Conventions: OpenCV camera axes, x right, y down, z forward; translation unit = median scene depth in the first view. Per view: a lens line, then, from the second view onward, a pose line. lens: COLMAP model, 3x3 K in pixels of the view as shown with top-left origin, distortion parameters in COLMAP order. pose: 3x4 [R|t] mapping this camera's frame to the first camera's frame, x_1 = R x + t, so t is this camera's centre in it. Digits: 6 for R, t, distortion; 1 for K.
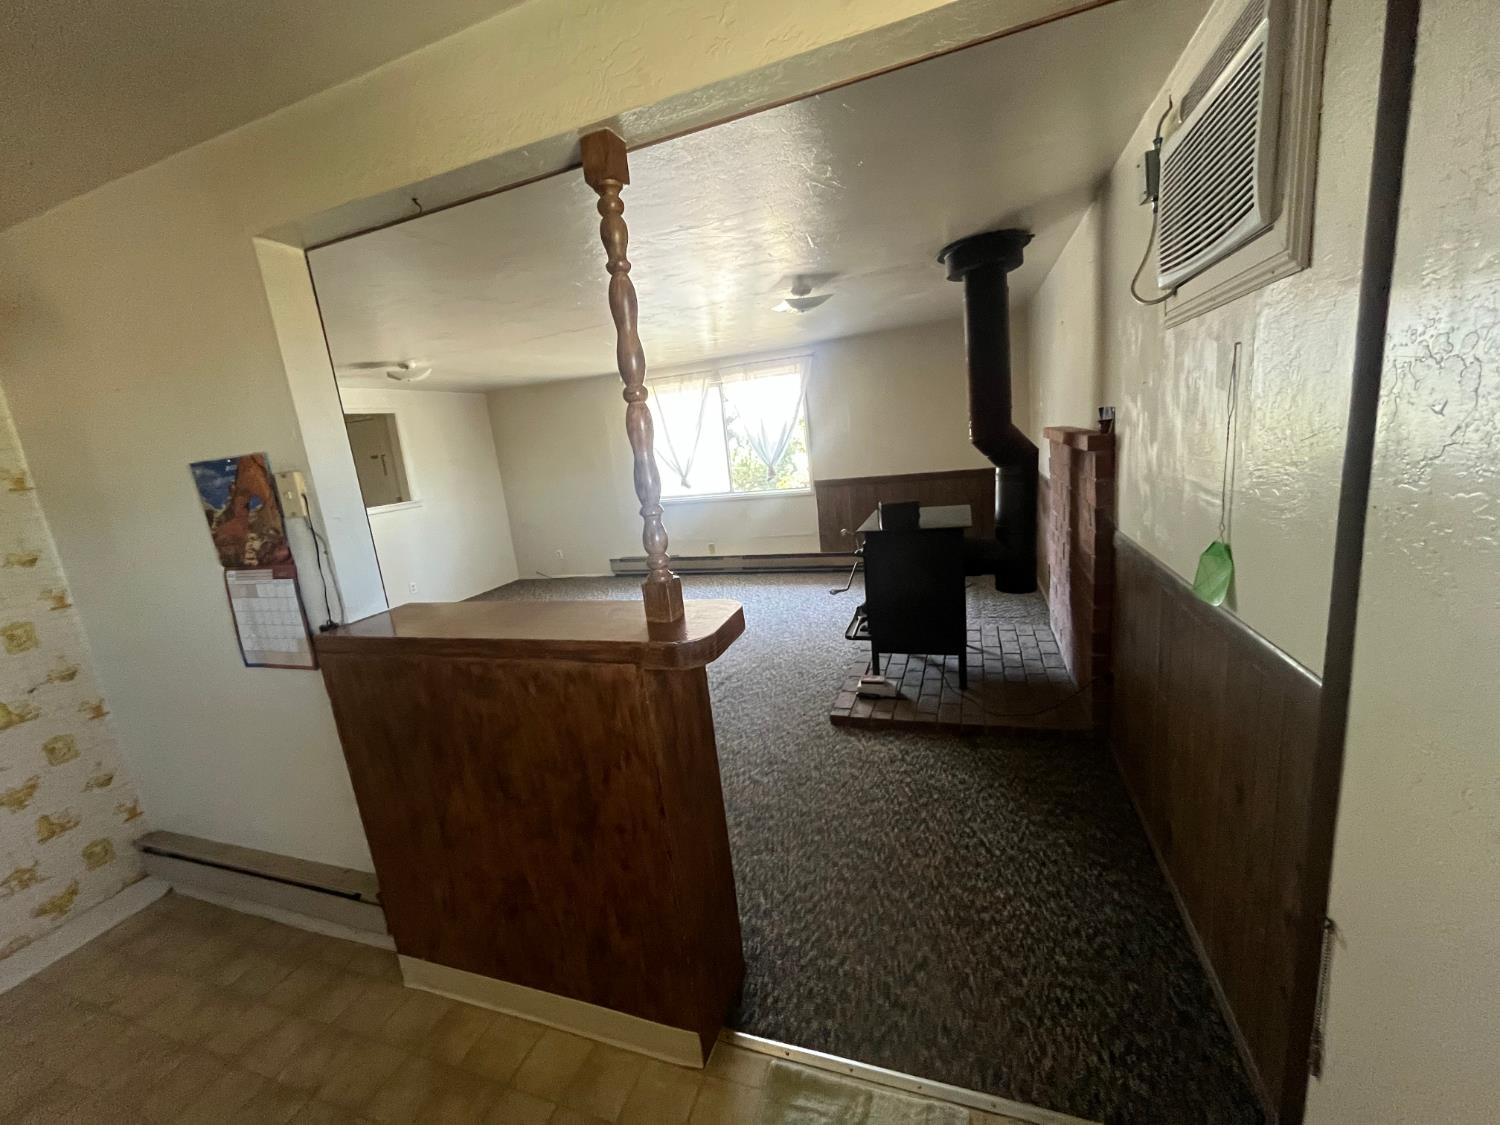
lens RADIAL K [[607.6, 0, 748.5], [0, 607.6, 563.7], [0, 0, 1]] dist [-0.000348, -0.000449]
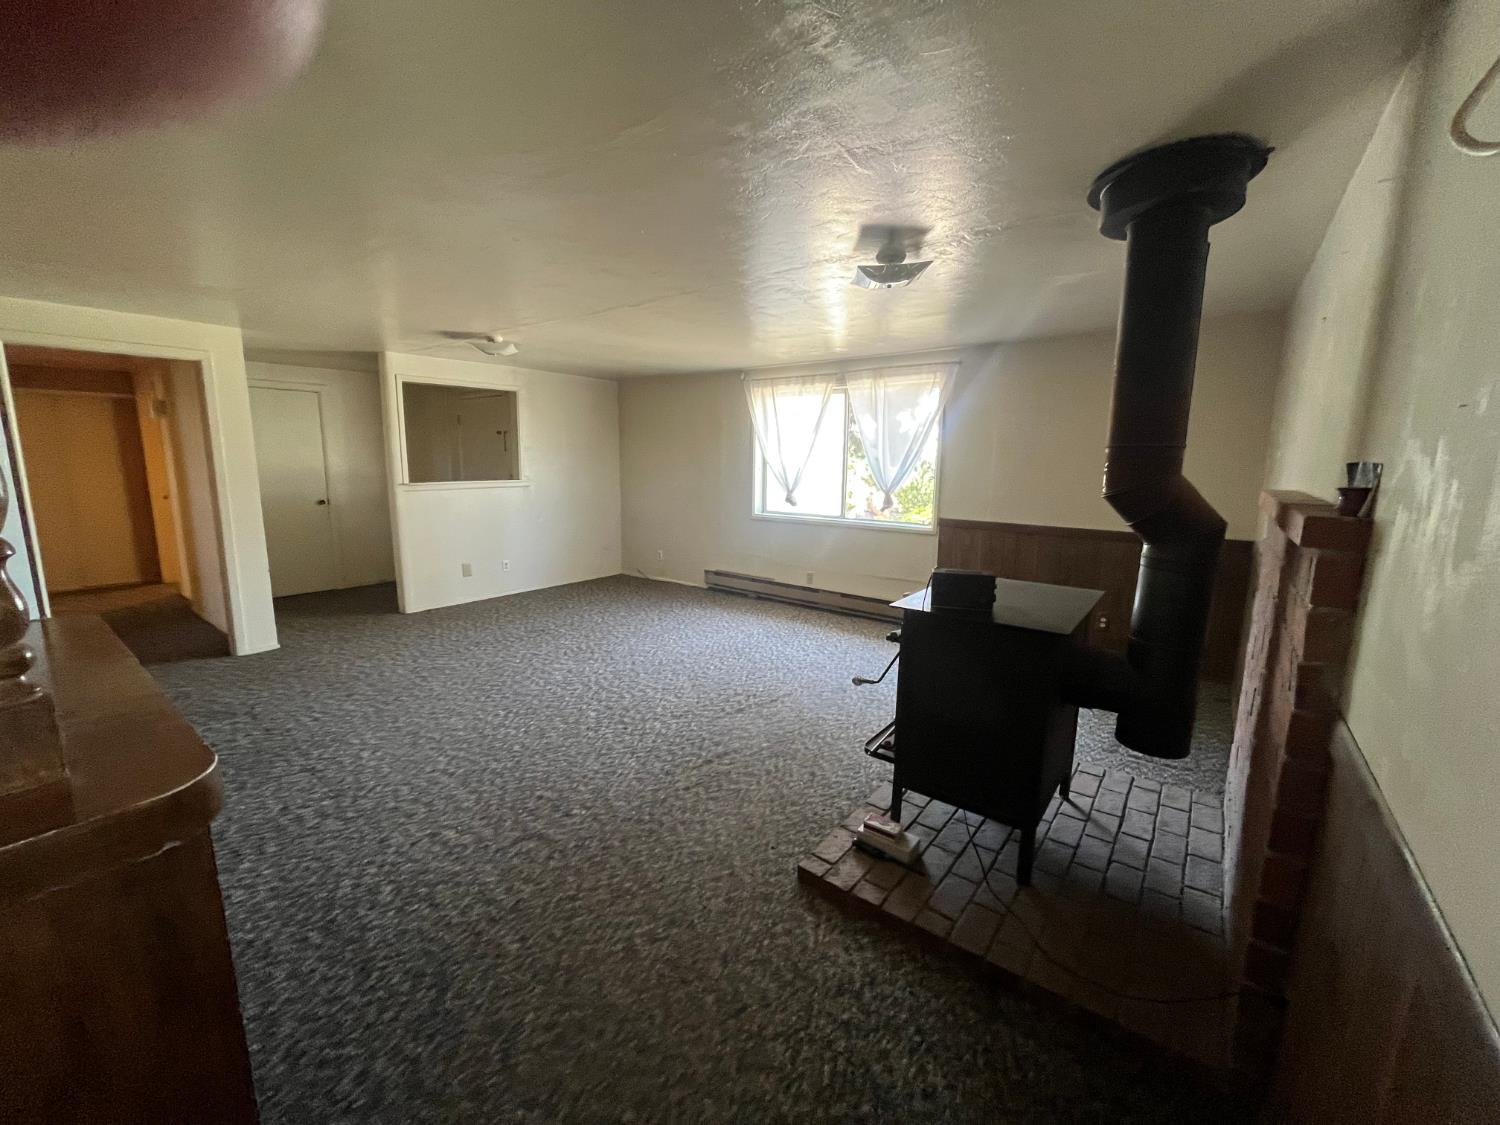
lens RADIAL K [[607.6, 0, 748.5], [0, 607.6, 563.7], [0, 0, 1]] dist [-0.000348, -0.000449]
pose [[0.943661, 0.165376, -0.286627, 0.203729], [-0.170858, 0.985278, 0.005964, -0.071205], [0.283393, 0.043345, 0.958024, 0.293773]]
